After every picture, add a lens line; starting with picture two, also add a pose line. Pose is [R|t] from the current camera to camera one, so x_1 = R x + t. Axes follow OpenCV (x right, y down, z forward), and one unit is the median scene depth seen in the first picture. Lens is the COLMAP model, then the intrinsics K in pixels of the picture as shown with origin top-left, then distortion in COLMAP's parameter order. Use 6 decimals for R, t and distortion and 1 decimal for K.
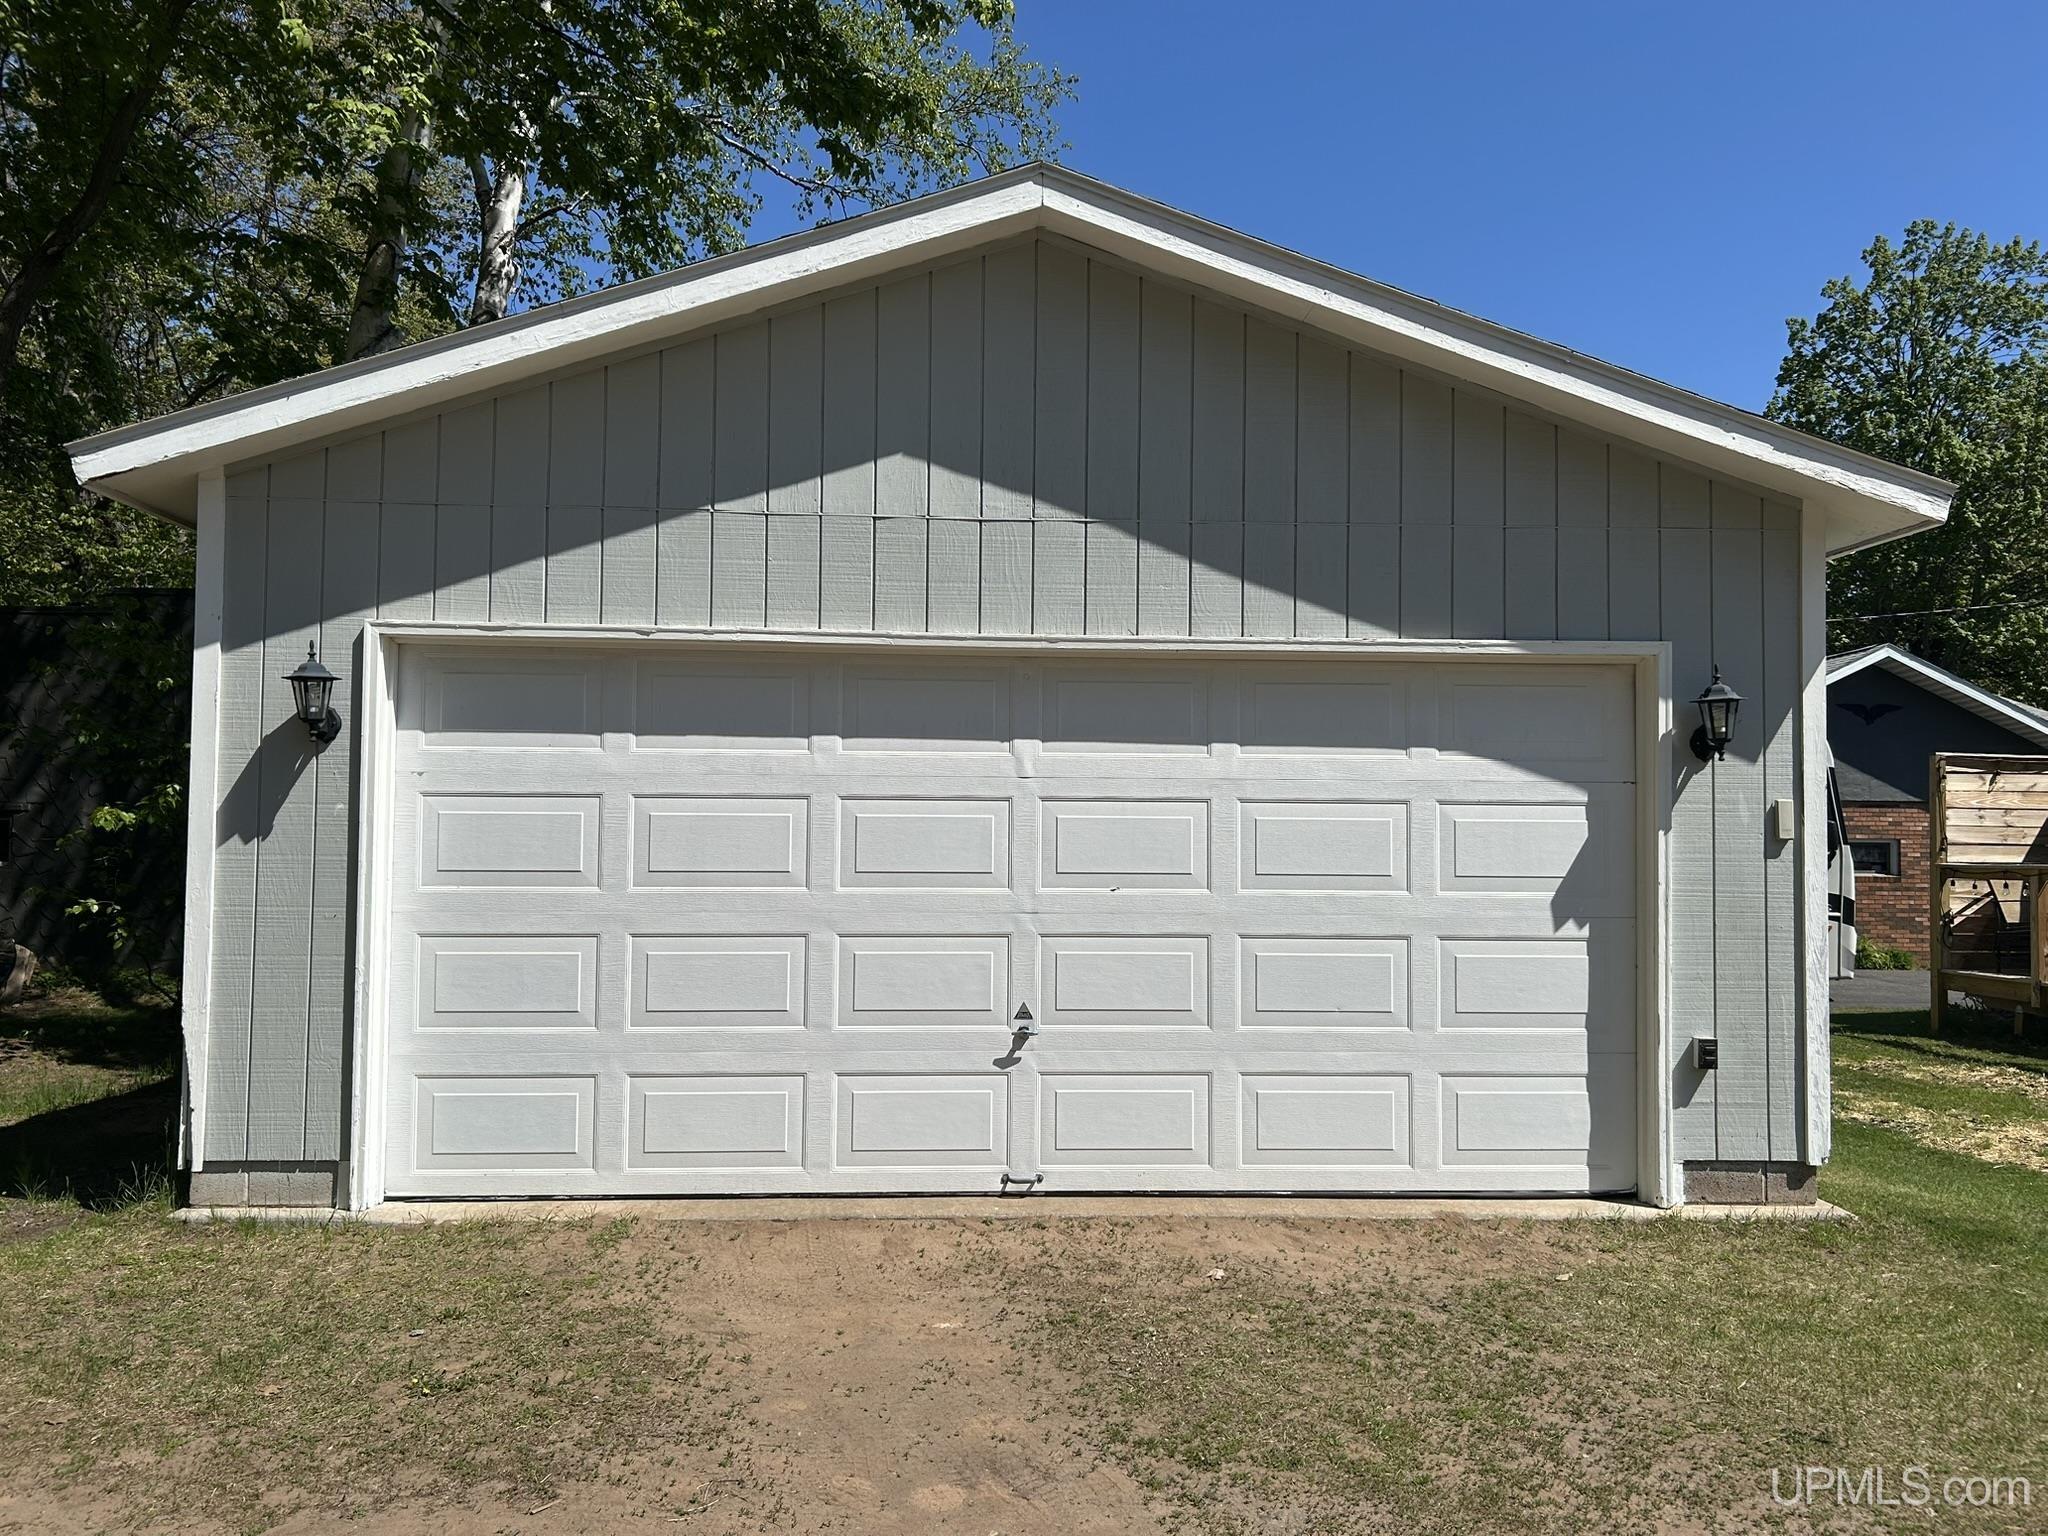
lens RADIAL K [[1580.2, 0, 940.0], [0, 1580.2, 778.3], [0, 0, 1]] dist [0.038341, -0.057568]
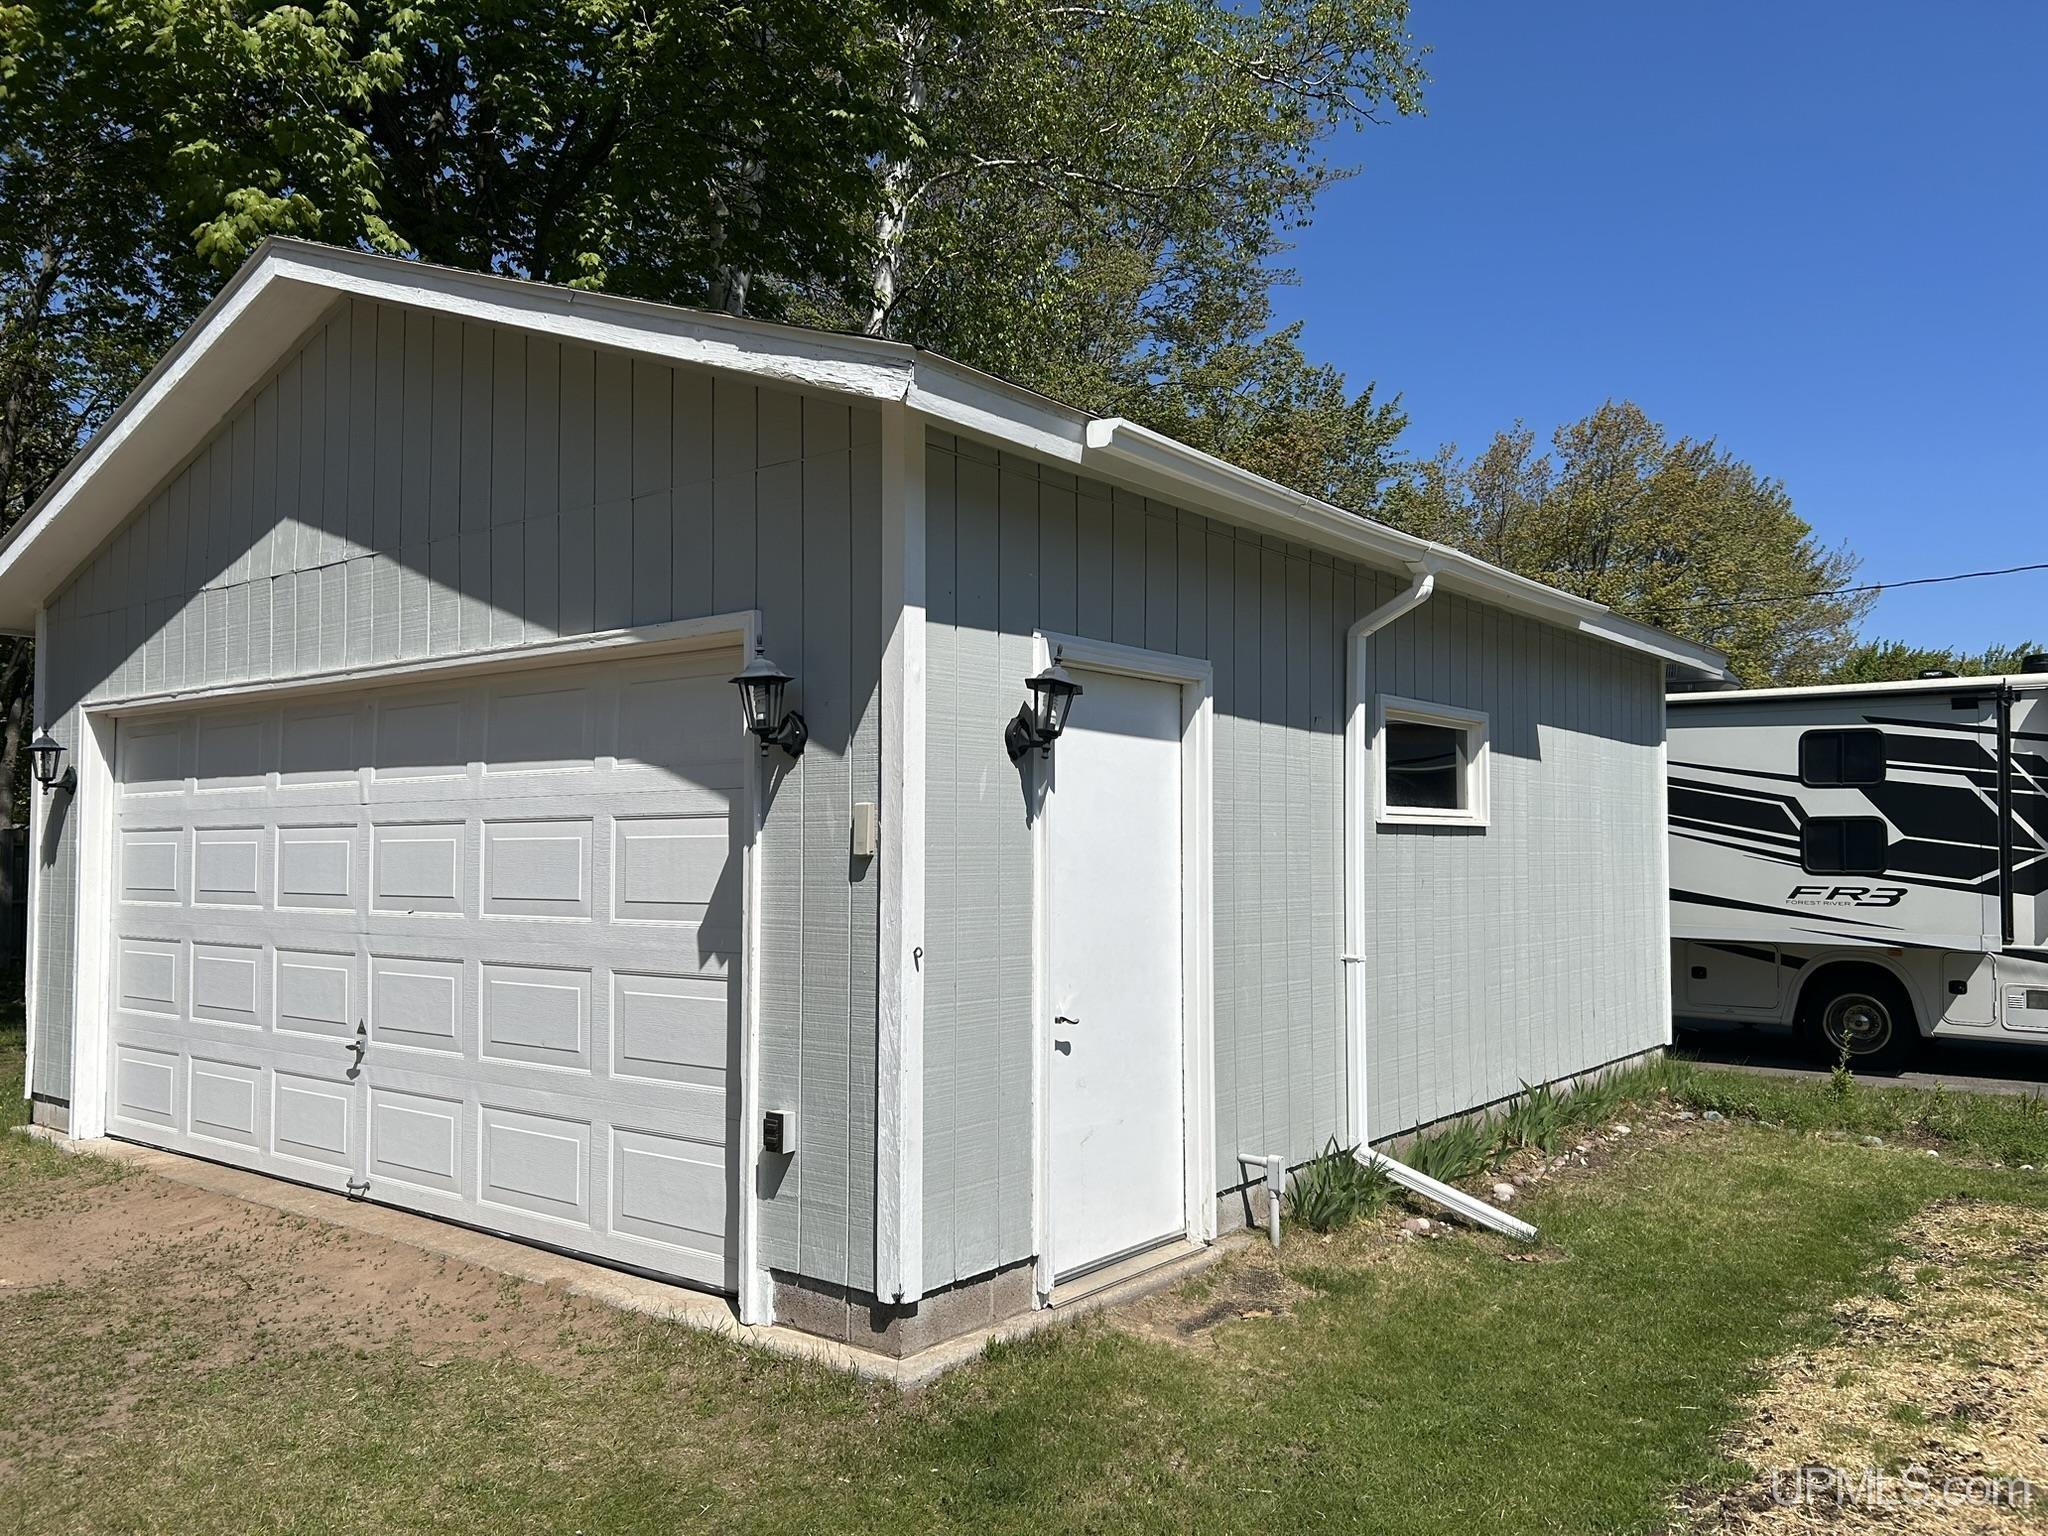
lens RADIAL K [[1580.2, 0, 1016.2], [0, 1580.2, 769.8], [0, 0, 1]] dist [0.038341, -0.057568]
pose [[0.750489, -0.043888, -0.659424, 1.089434], [0.037162, 0.999016, -0.024195, 0.018806], [0.659837, -0.006348, 0.751382, 0.495163]]
